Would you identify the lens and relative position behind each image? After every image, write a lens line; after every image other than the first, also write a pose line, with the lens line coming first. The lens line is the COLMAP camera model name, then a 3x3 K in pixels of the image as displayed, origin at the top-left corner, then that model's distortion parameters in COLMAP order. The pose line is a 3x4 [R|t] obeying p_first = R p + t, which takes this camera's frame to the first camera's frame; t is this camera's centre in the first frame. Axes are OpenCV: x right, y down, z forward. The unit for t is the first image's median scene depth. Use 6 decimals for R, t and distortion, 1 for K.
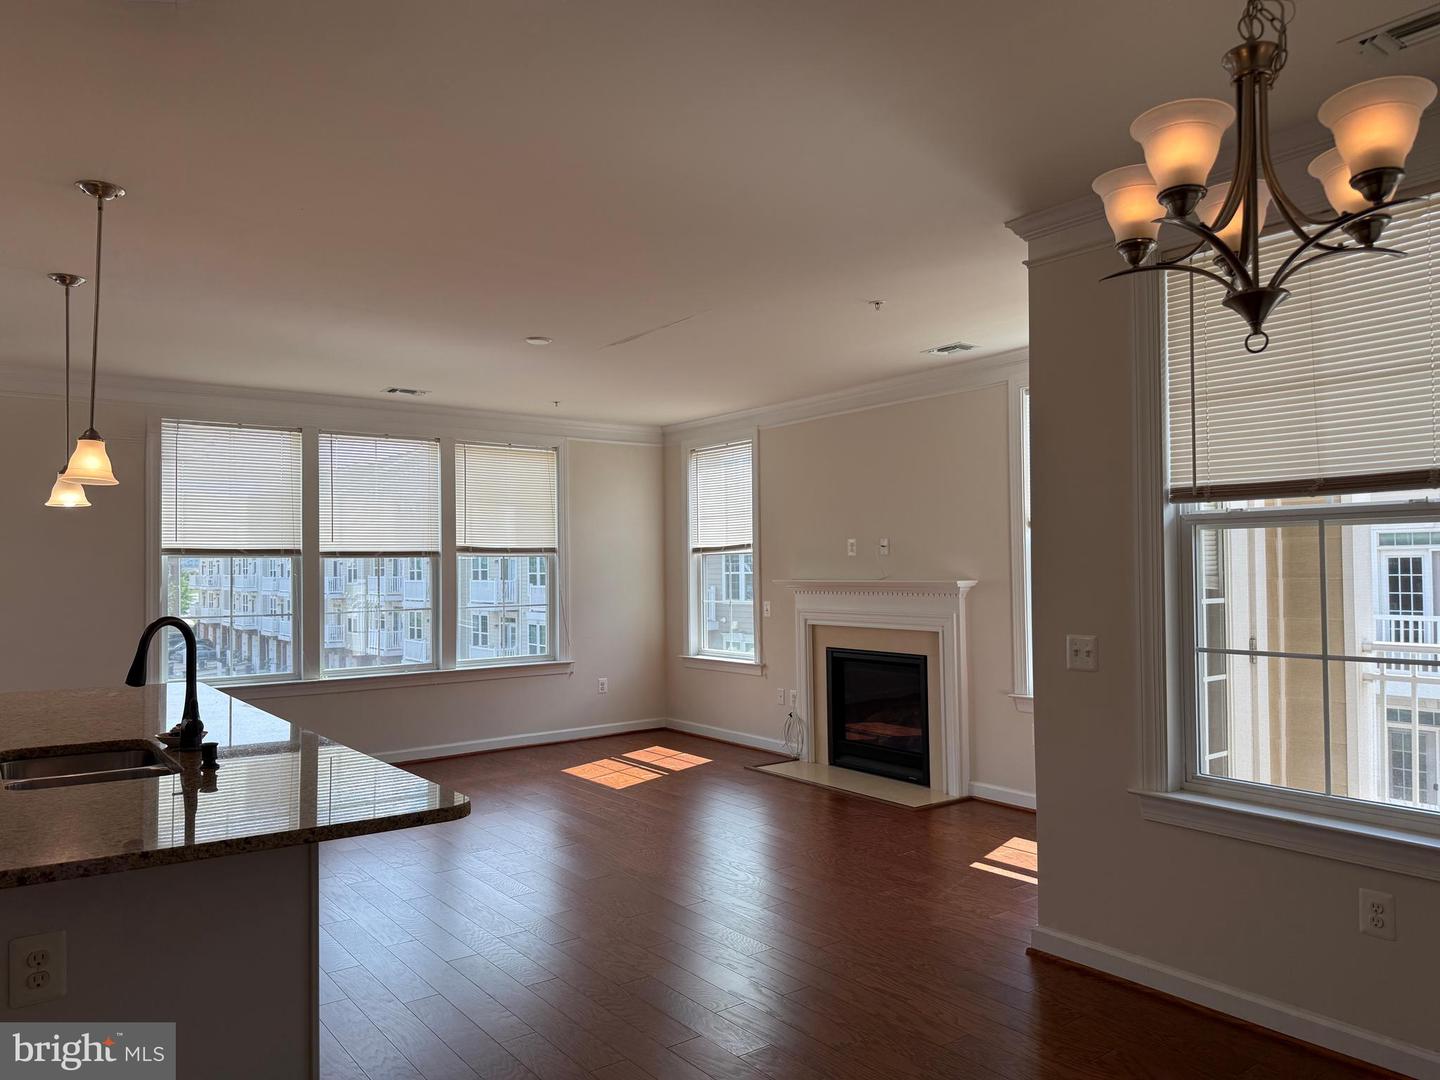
lens RADIAL K [[1008.1, 0, 715.8], [0, 1008.1, 546.2], [0, 0, 1]] dist [0.200091, -0.450595]
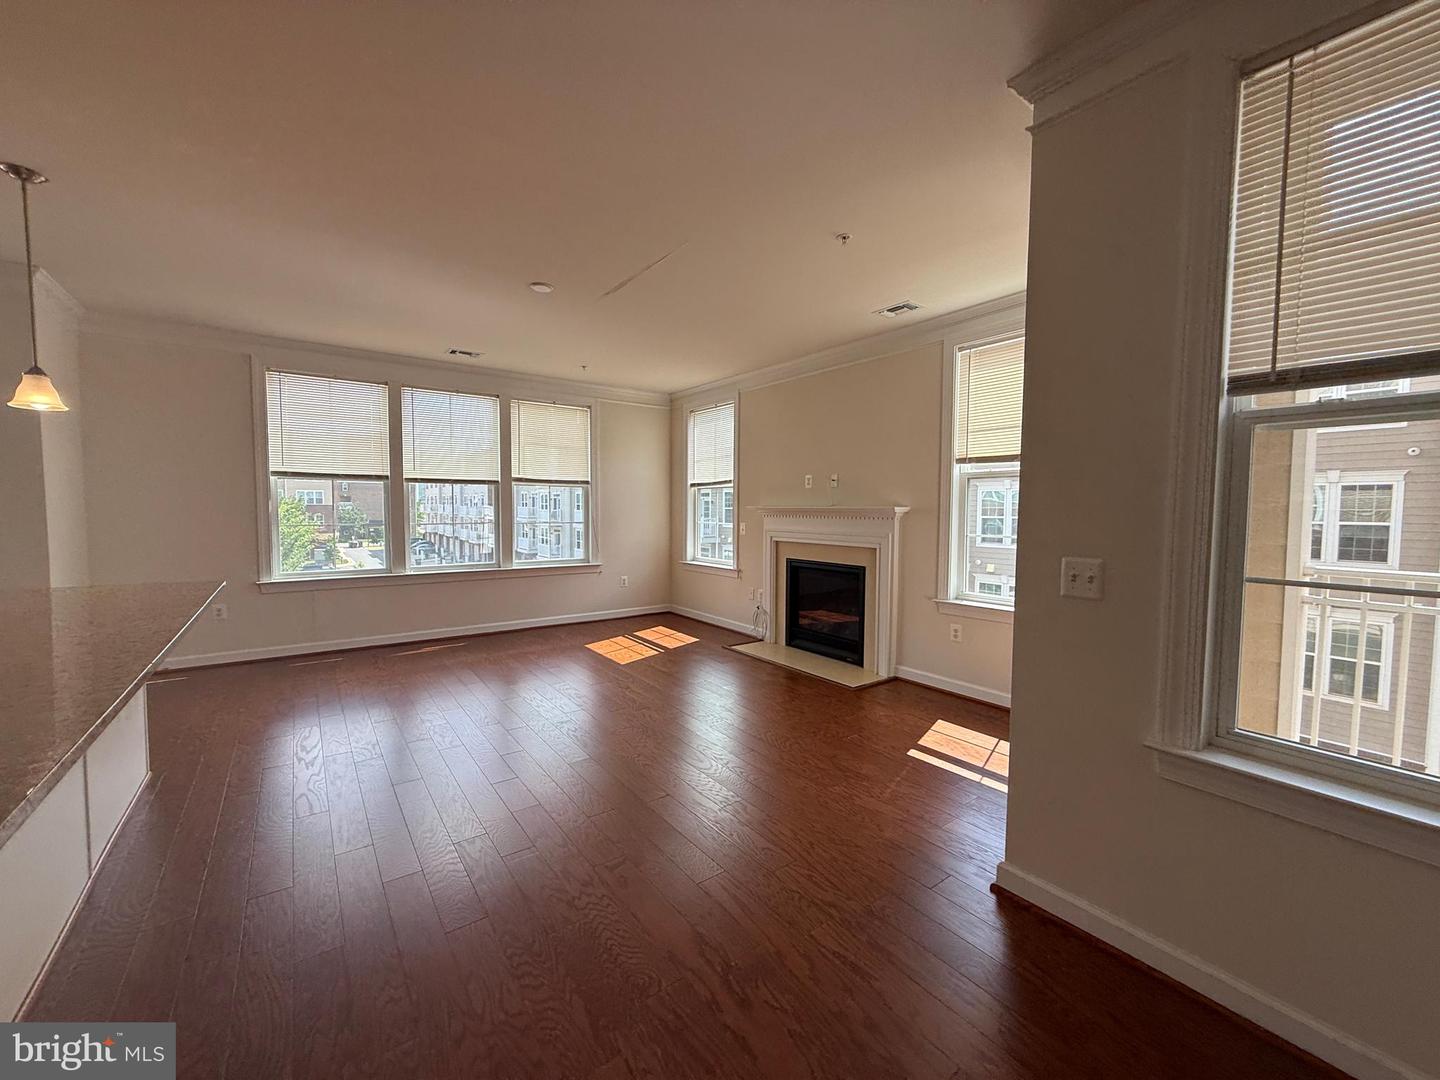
lens RADIAL K [[572.6, 0, 722.3], [0, 572.6, 536.1], [0, 0, 1]] dist [-0.000141, 0.000059]
pose [[0.999821, 0.018906, -0.000197, 0.025884], [-0.018843, 0.997260, 0.071532, 0.019847], [0.001548, -0.071516, 0.997438, 0.263199]]
